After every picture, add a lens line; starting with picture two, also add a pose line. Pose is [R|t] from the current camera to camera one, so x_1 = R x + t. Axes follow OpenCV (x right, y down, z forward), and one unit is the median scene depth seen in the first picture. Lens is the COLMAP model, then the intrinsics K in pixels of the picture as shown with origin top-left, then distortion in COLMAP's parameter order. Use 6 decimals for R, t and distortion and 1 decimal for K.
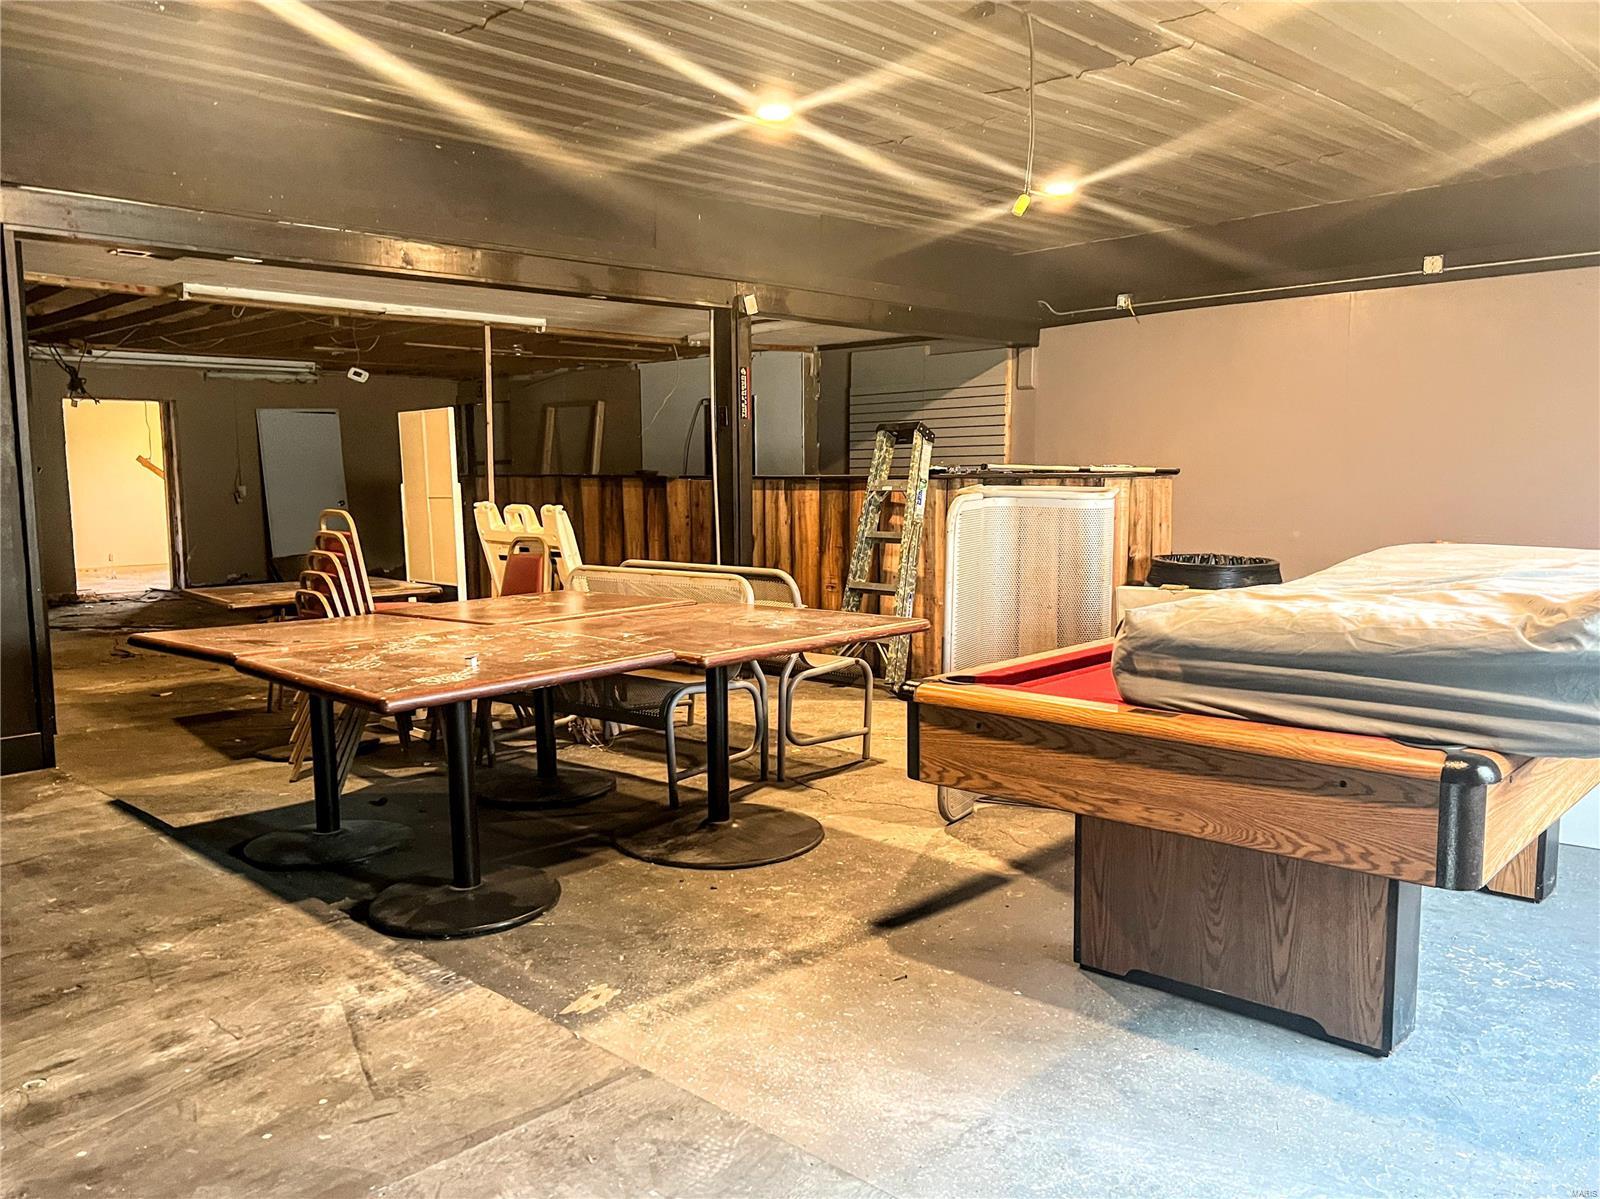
lens RADIAL K [[1252.9, 0, 800.0], [0, 1252.9, 599.5], [0, 0, 1]] dist [0.161667, -0.344869]
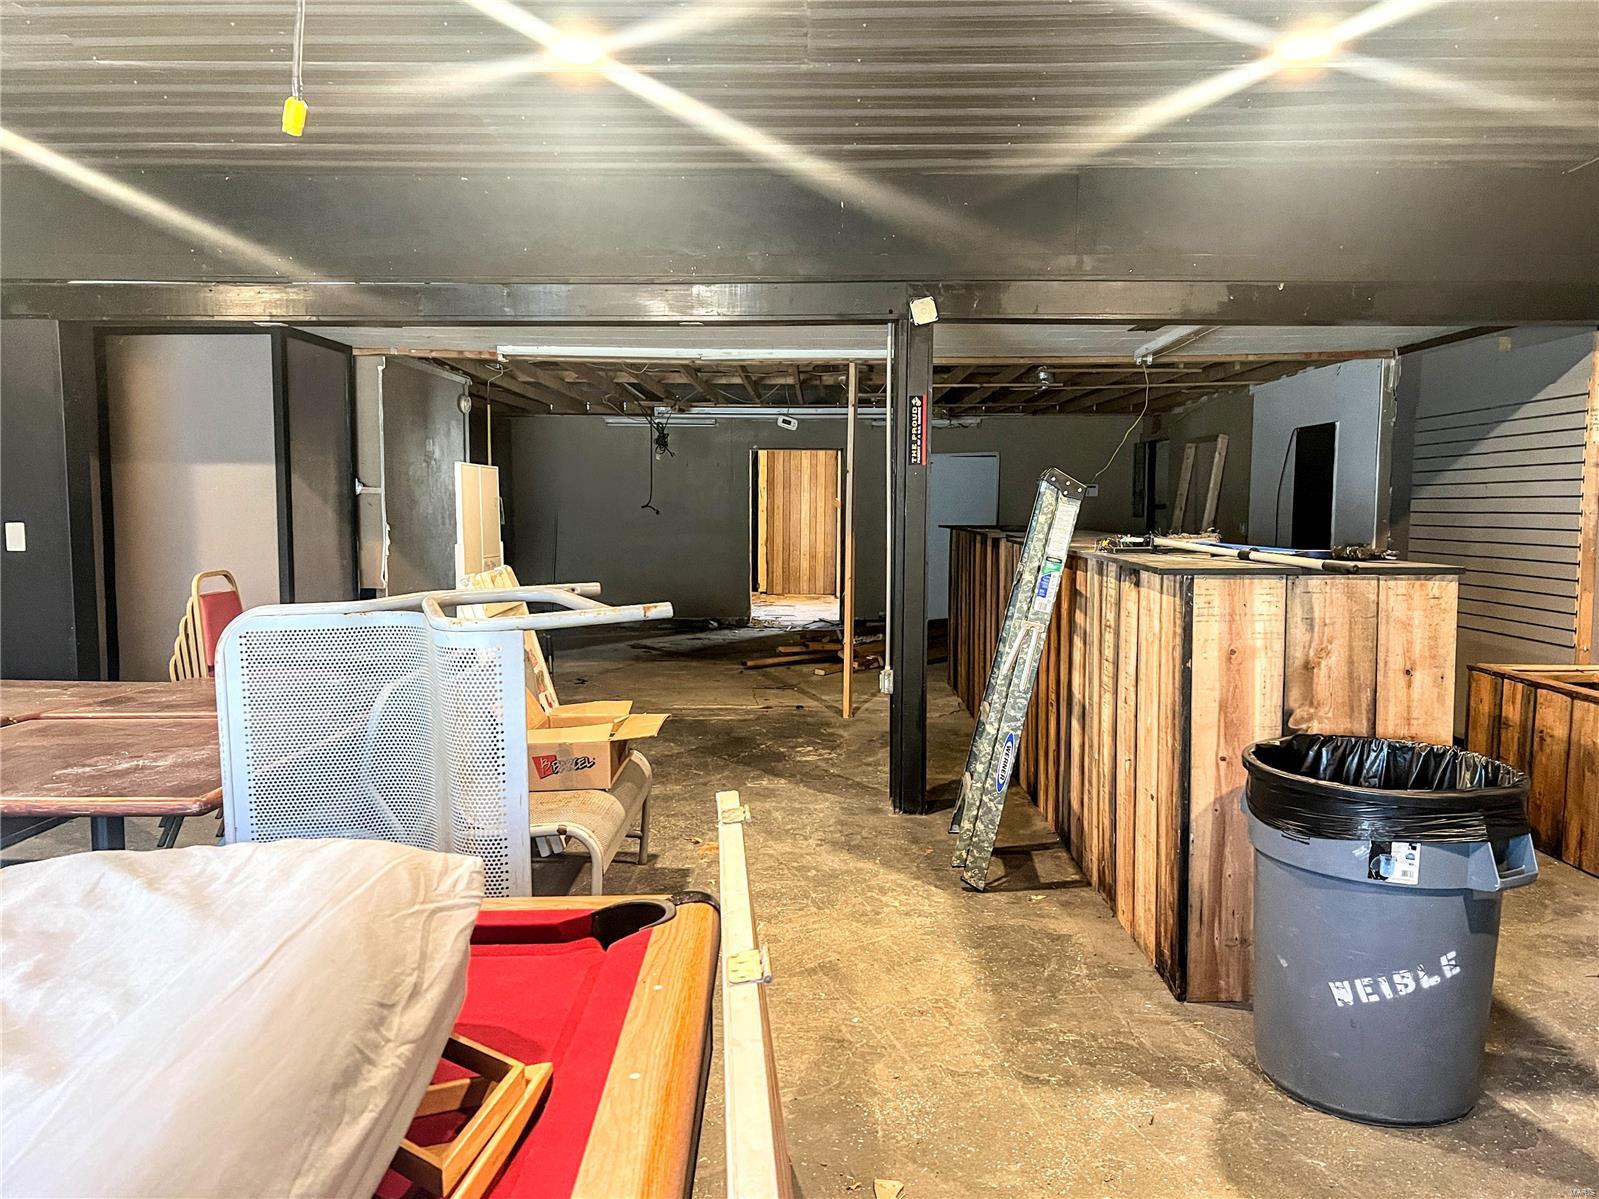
lens RADIAL K [[1231.9, 0, 759.4], [0, 1231.9, 601.6], [0, 0, 1]] dist [0.091462, -0.138674]
pose [[0.684645, 0.069967, -0.725511, 0.473902], [-0.087386, 0.996082, 0.013597, -0.072979], [0.723620, 0.054090, 0.688076, 0.490564]]
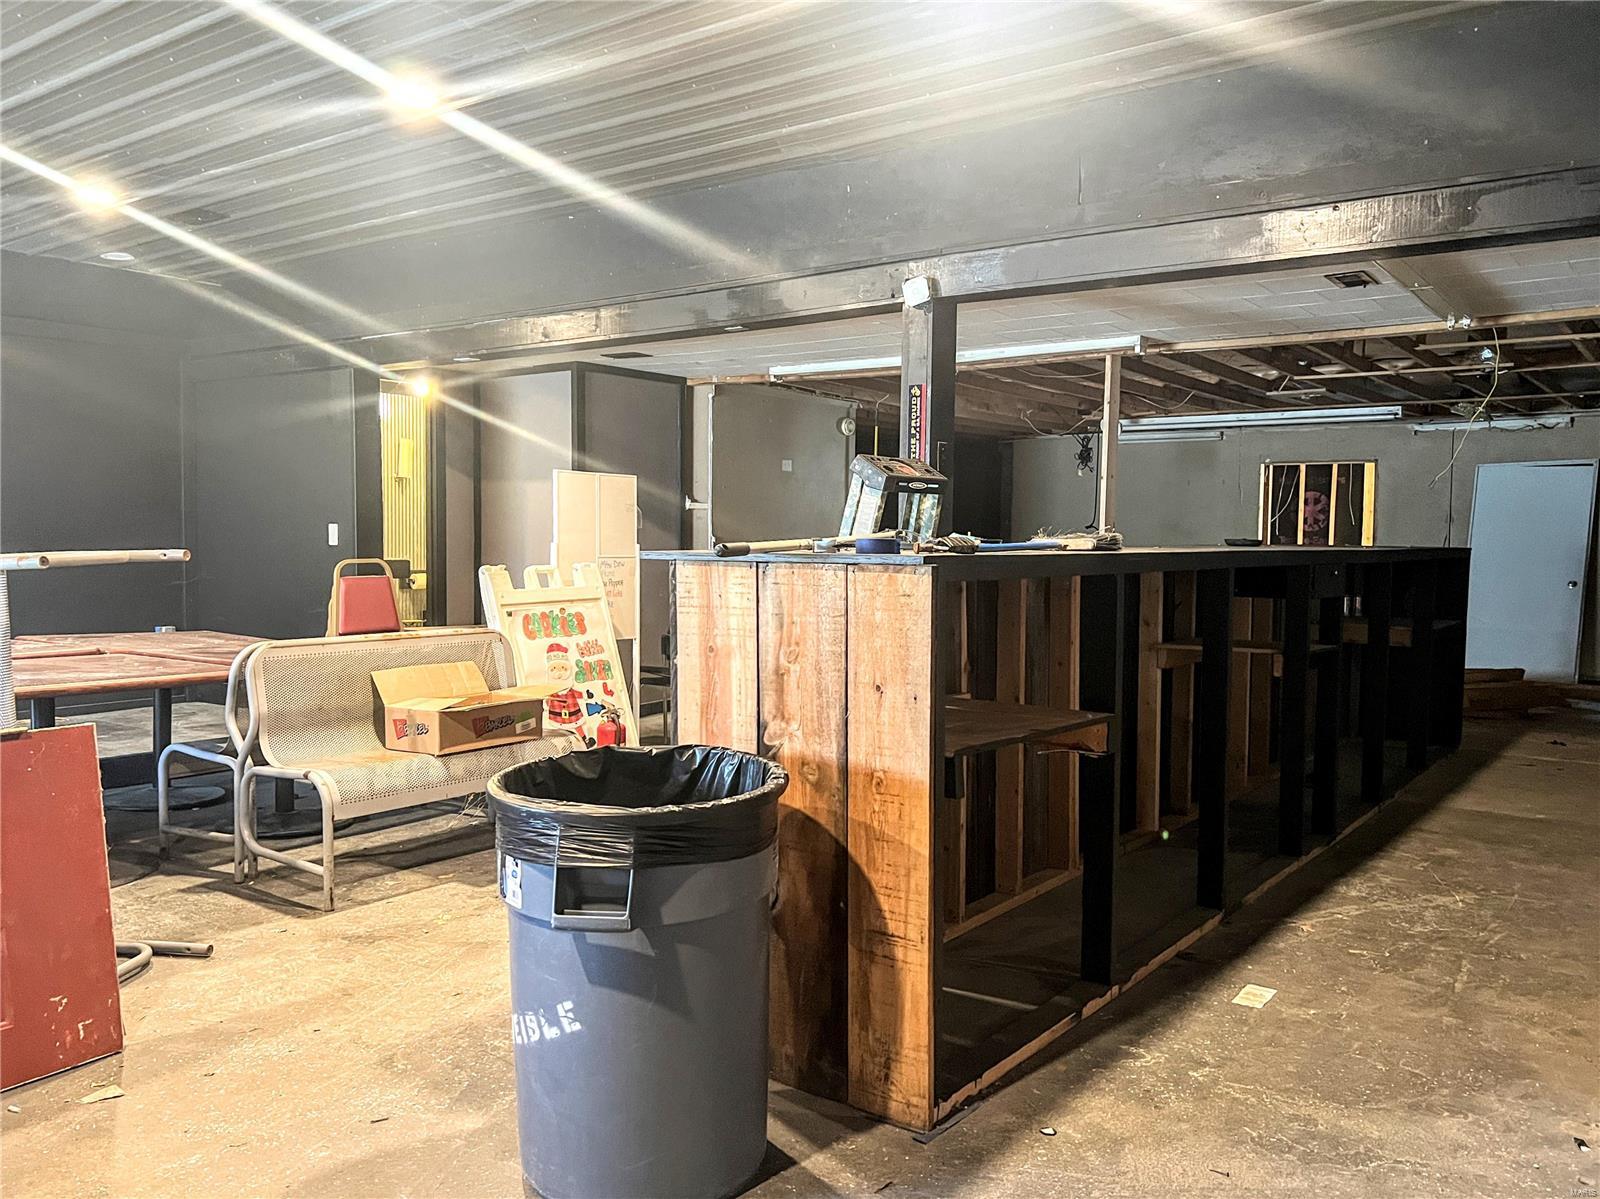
lens RADIAL K [[1232.7, 0, 759.9], [0, 1232.7, 601.6], [0, 0, 1]] dist [0.091462, -0.138674]
pose [[0.135541, 0.066403, -0.988544, 0.670305], [-0.117627, 0.991773, 0.050492, -0.103080], [0.983764, 0.109436, 0.142237, 0.927394]]
